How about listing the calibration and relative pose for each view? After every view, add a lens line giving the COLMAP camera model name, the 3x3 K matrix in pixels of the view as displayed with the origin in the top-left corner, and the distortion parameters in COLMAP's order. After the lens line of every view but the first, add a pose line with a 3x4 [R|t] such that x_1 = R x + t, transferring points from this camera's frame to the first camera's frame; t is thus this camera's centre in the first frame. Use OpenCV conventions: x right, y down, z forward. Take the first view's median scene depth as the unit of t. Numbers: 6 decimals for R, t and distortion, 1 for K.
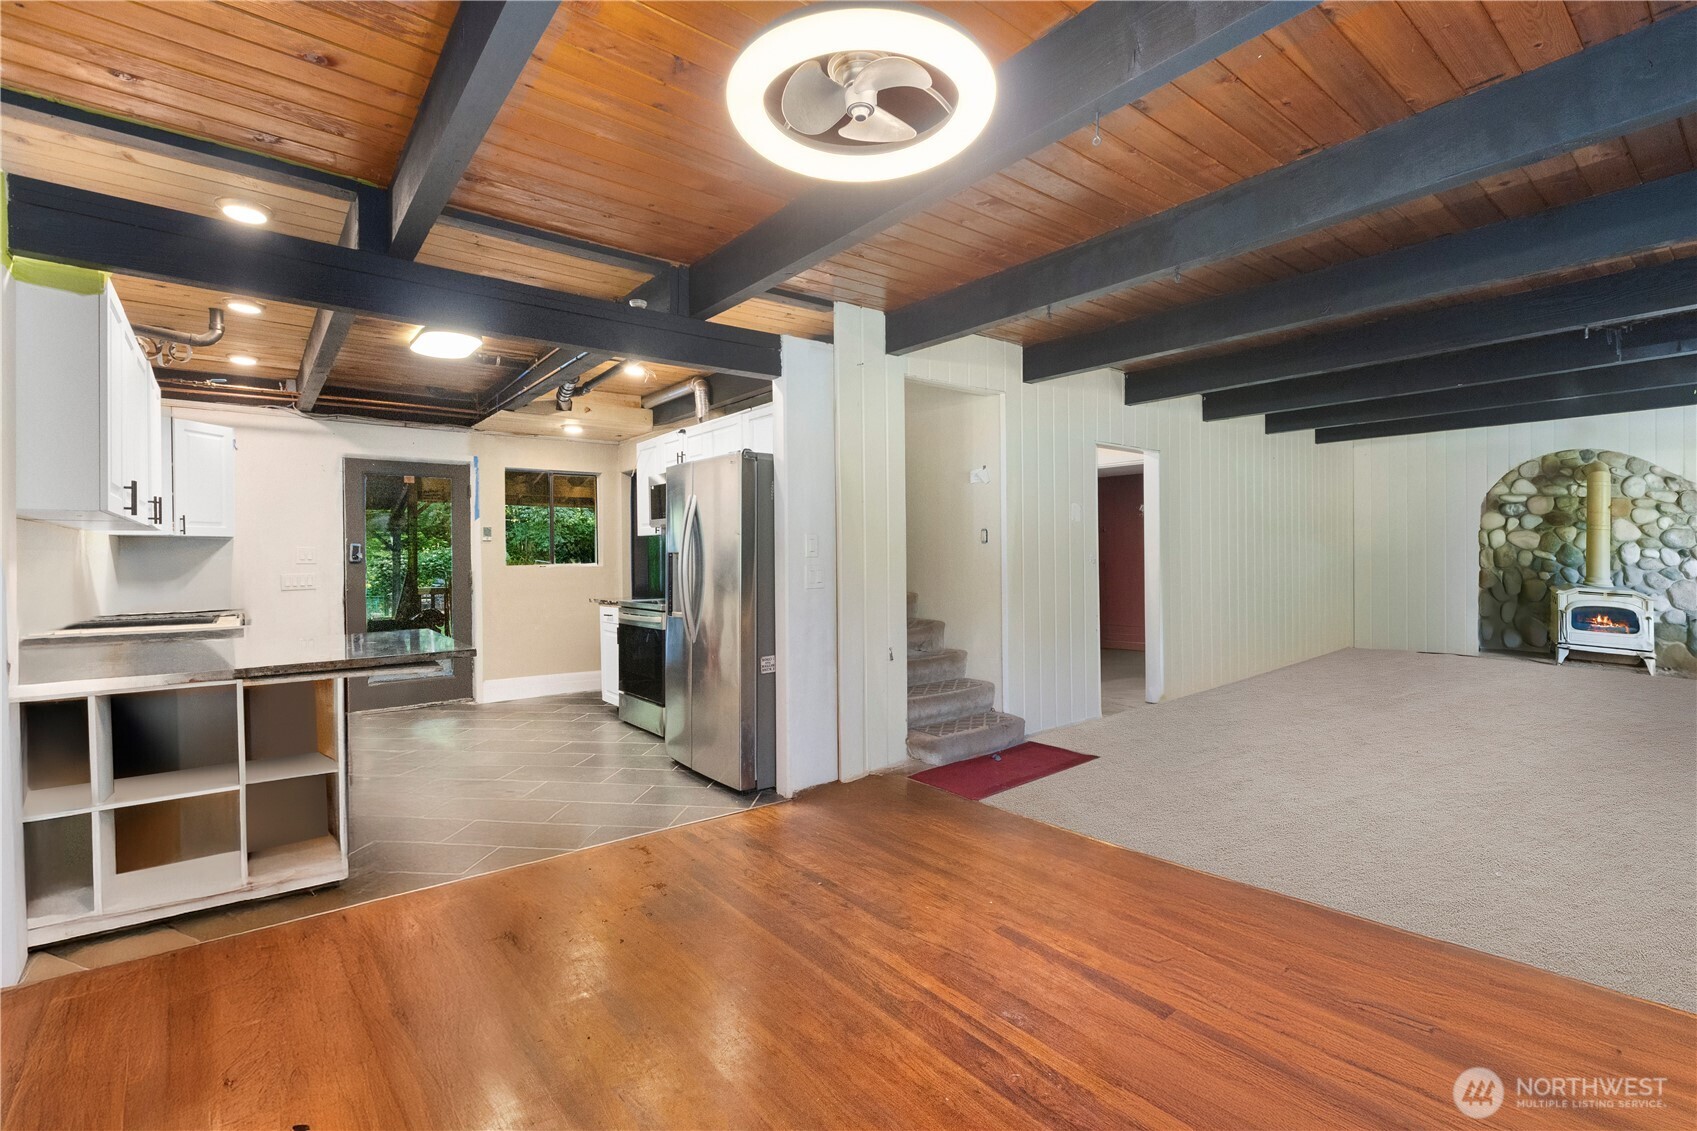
lens RADIAL K [[759.3, 0, 843.9], [0, 759.3, 560.6], [0, 0, 1]] dist [-0.002891, 0.000453]
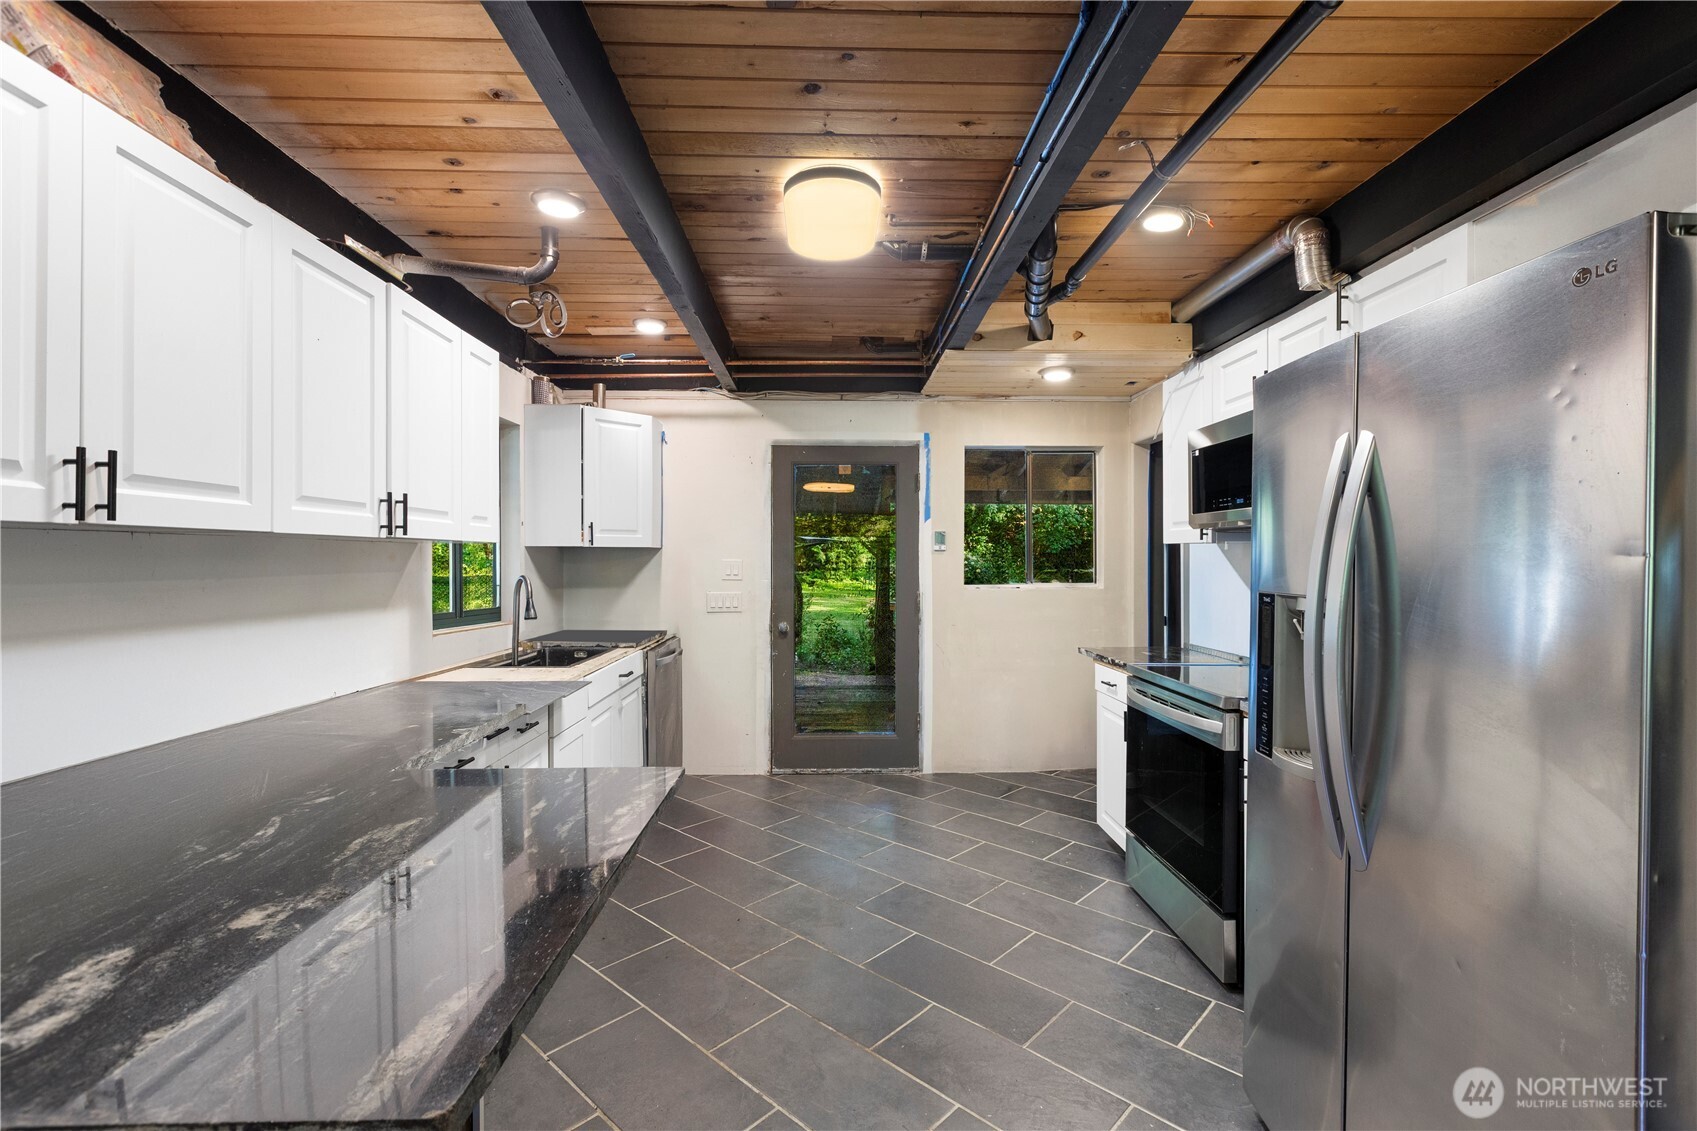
lens RADIAL K [[759.3, 0, 843.4], [0, 759.3, 562.4], [0, 0, 1]] dist [-0.002891, 0.000453]
pose [[0.800079, 0.012276, -0.599770, -0.127113], [-0.011787, 0.999919, 0.004743, -0.019407], [0.599779, 0.003275, 0.800159, 0.417384]]
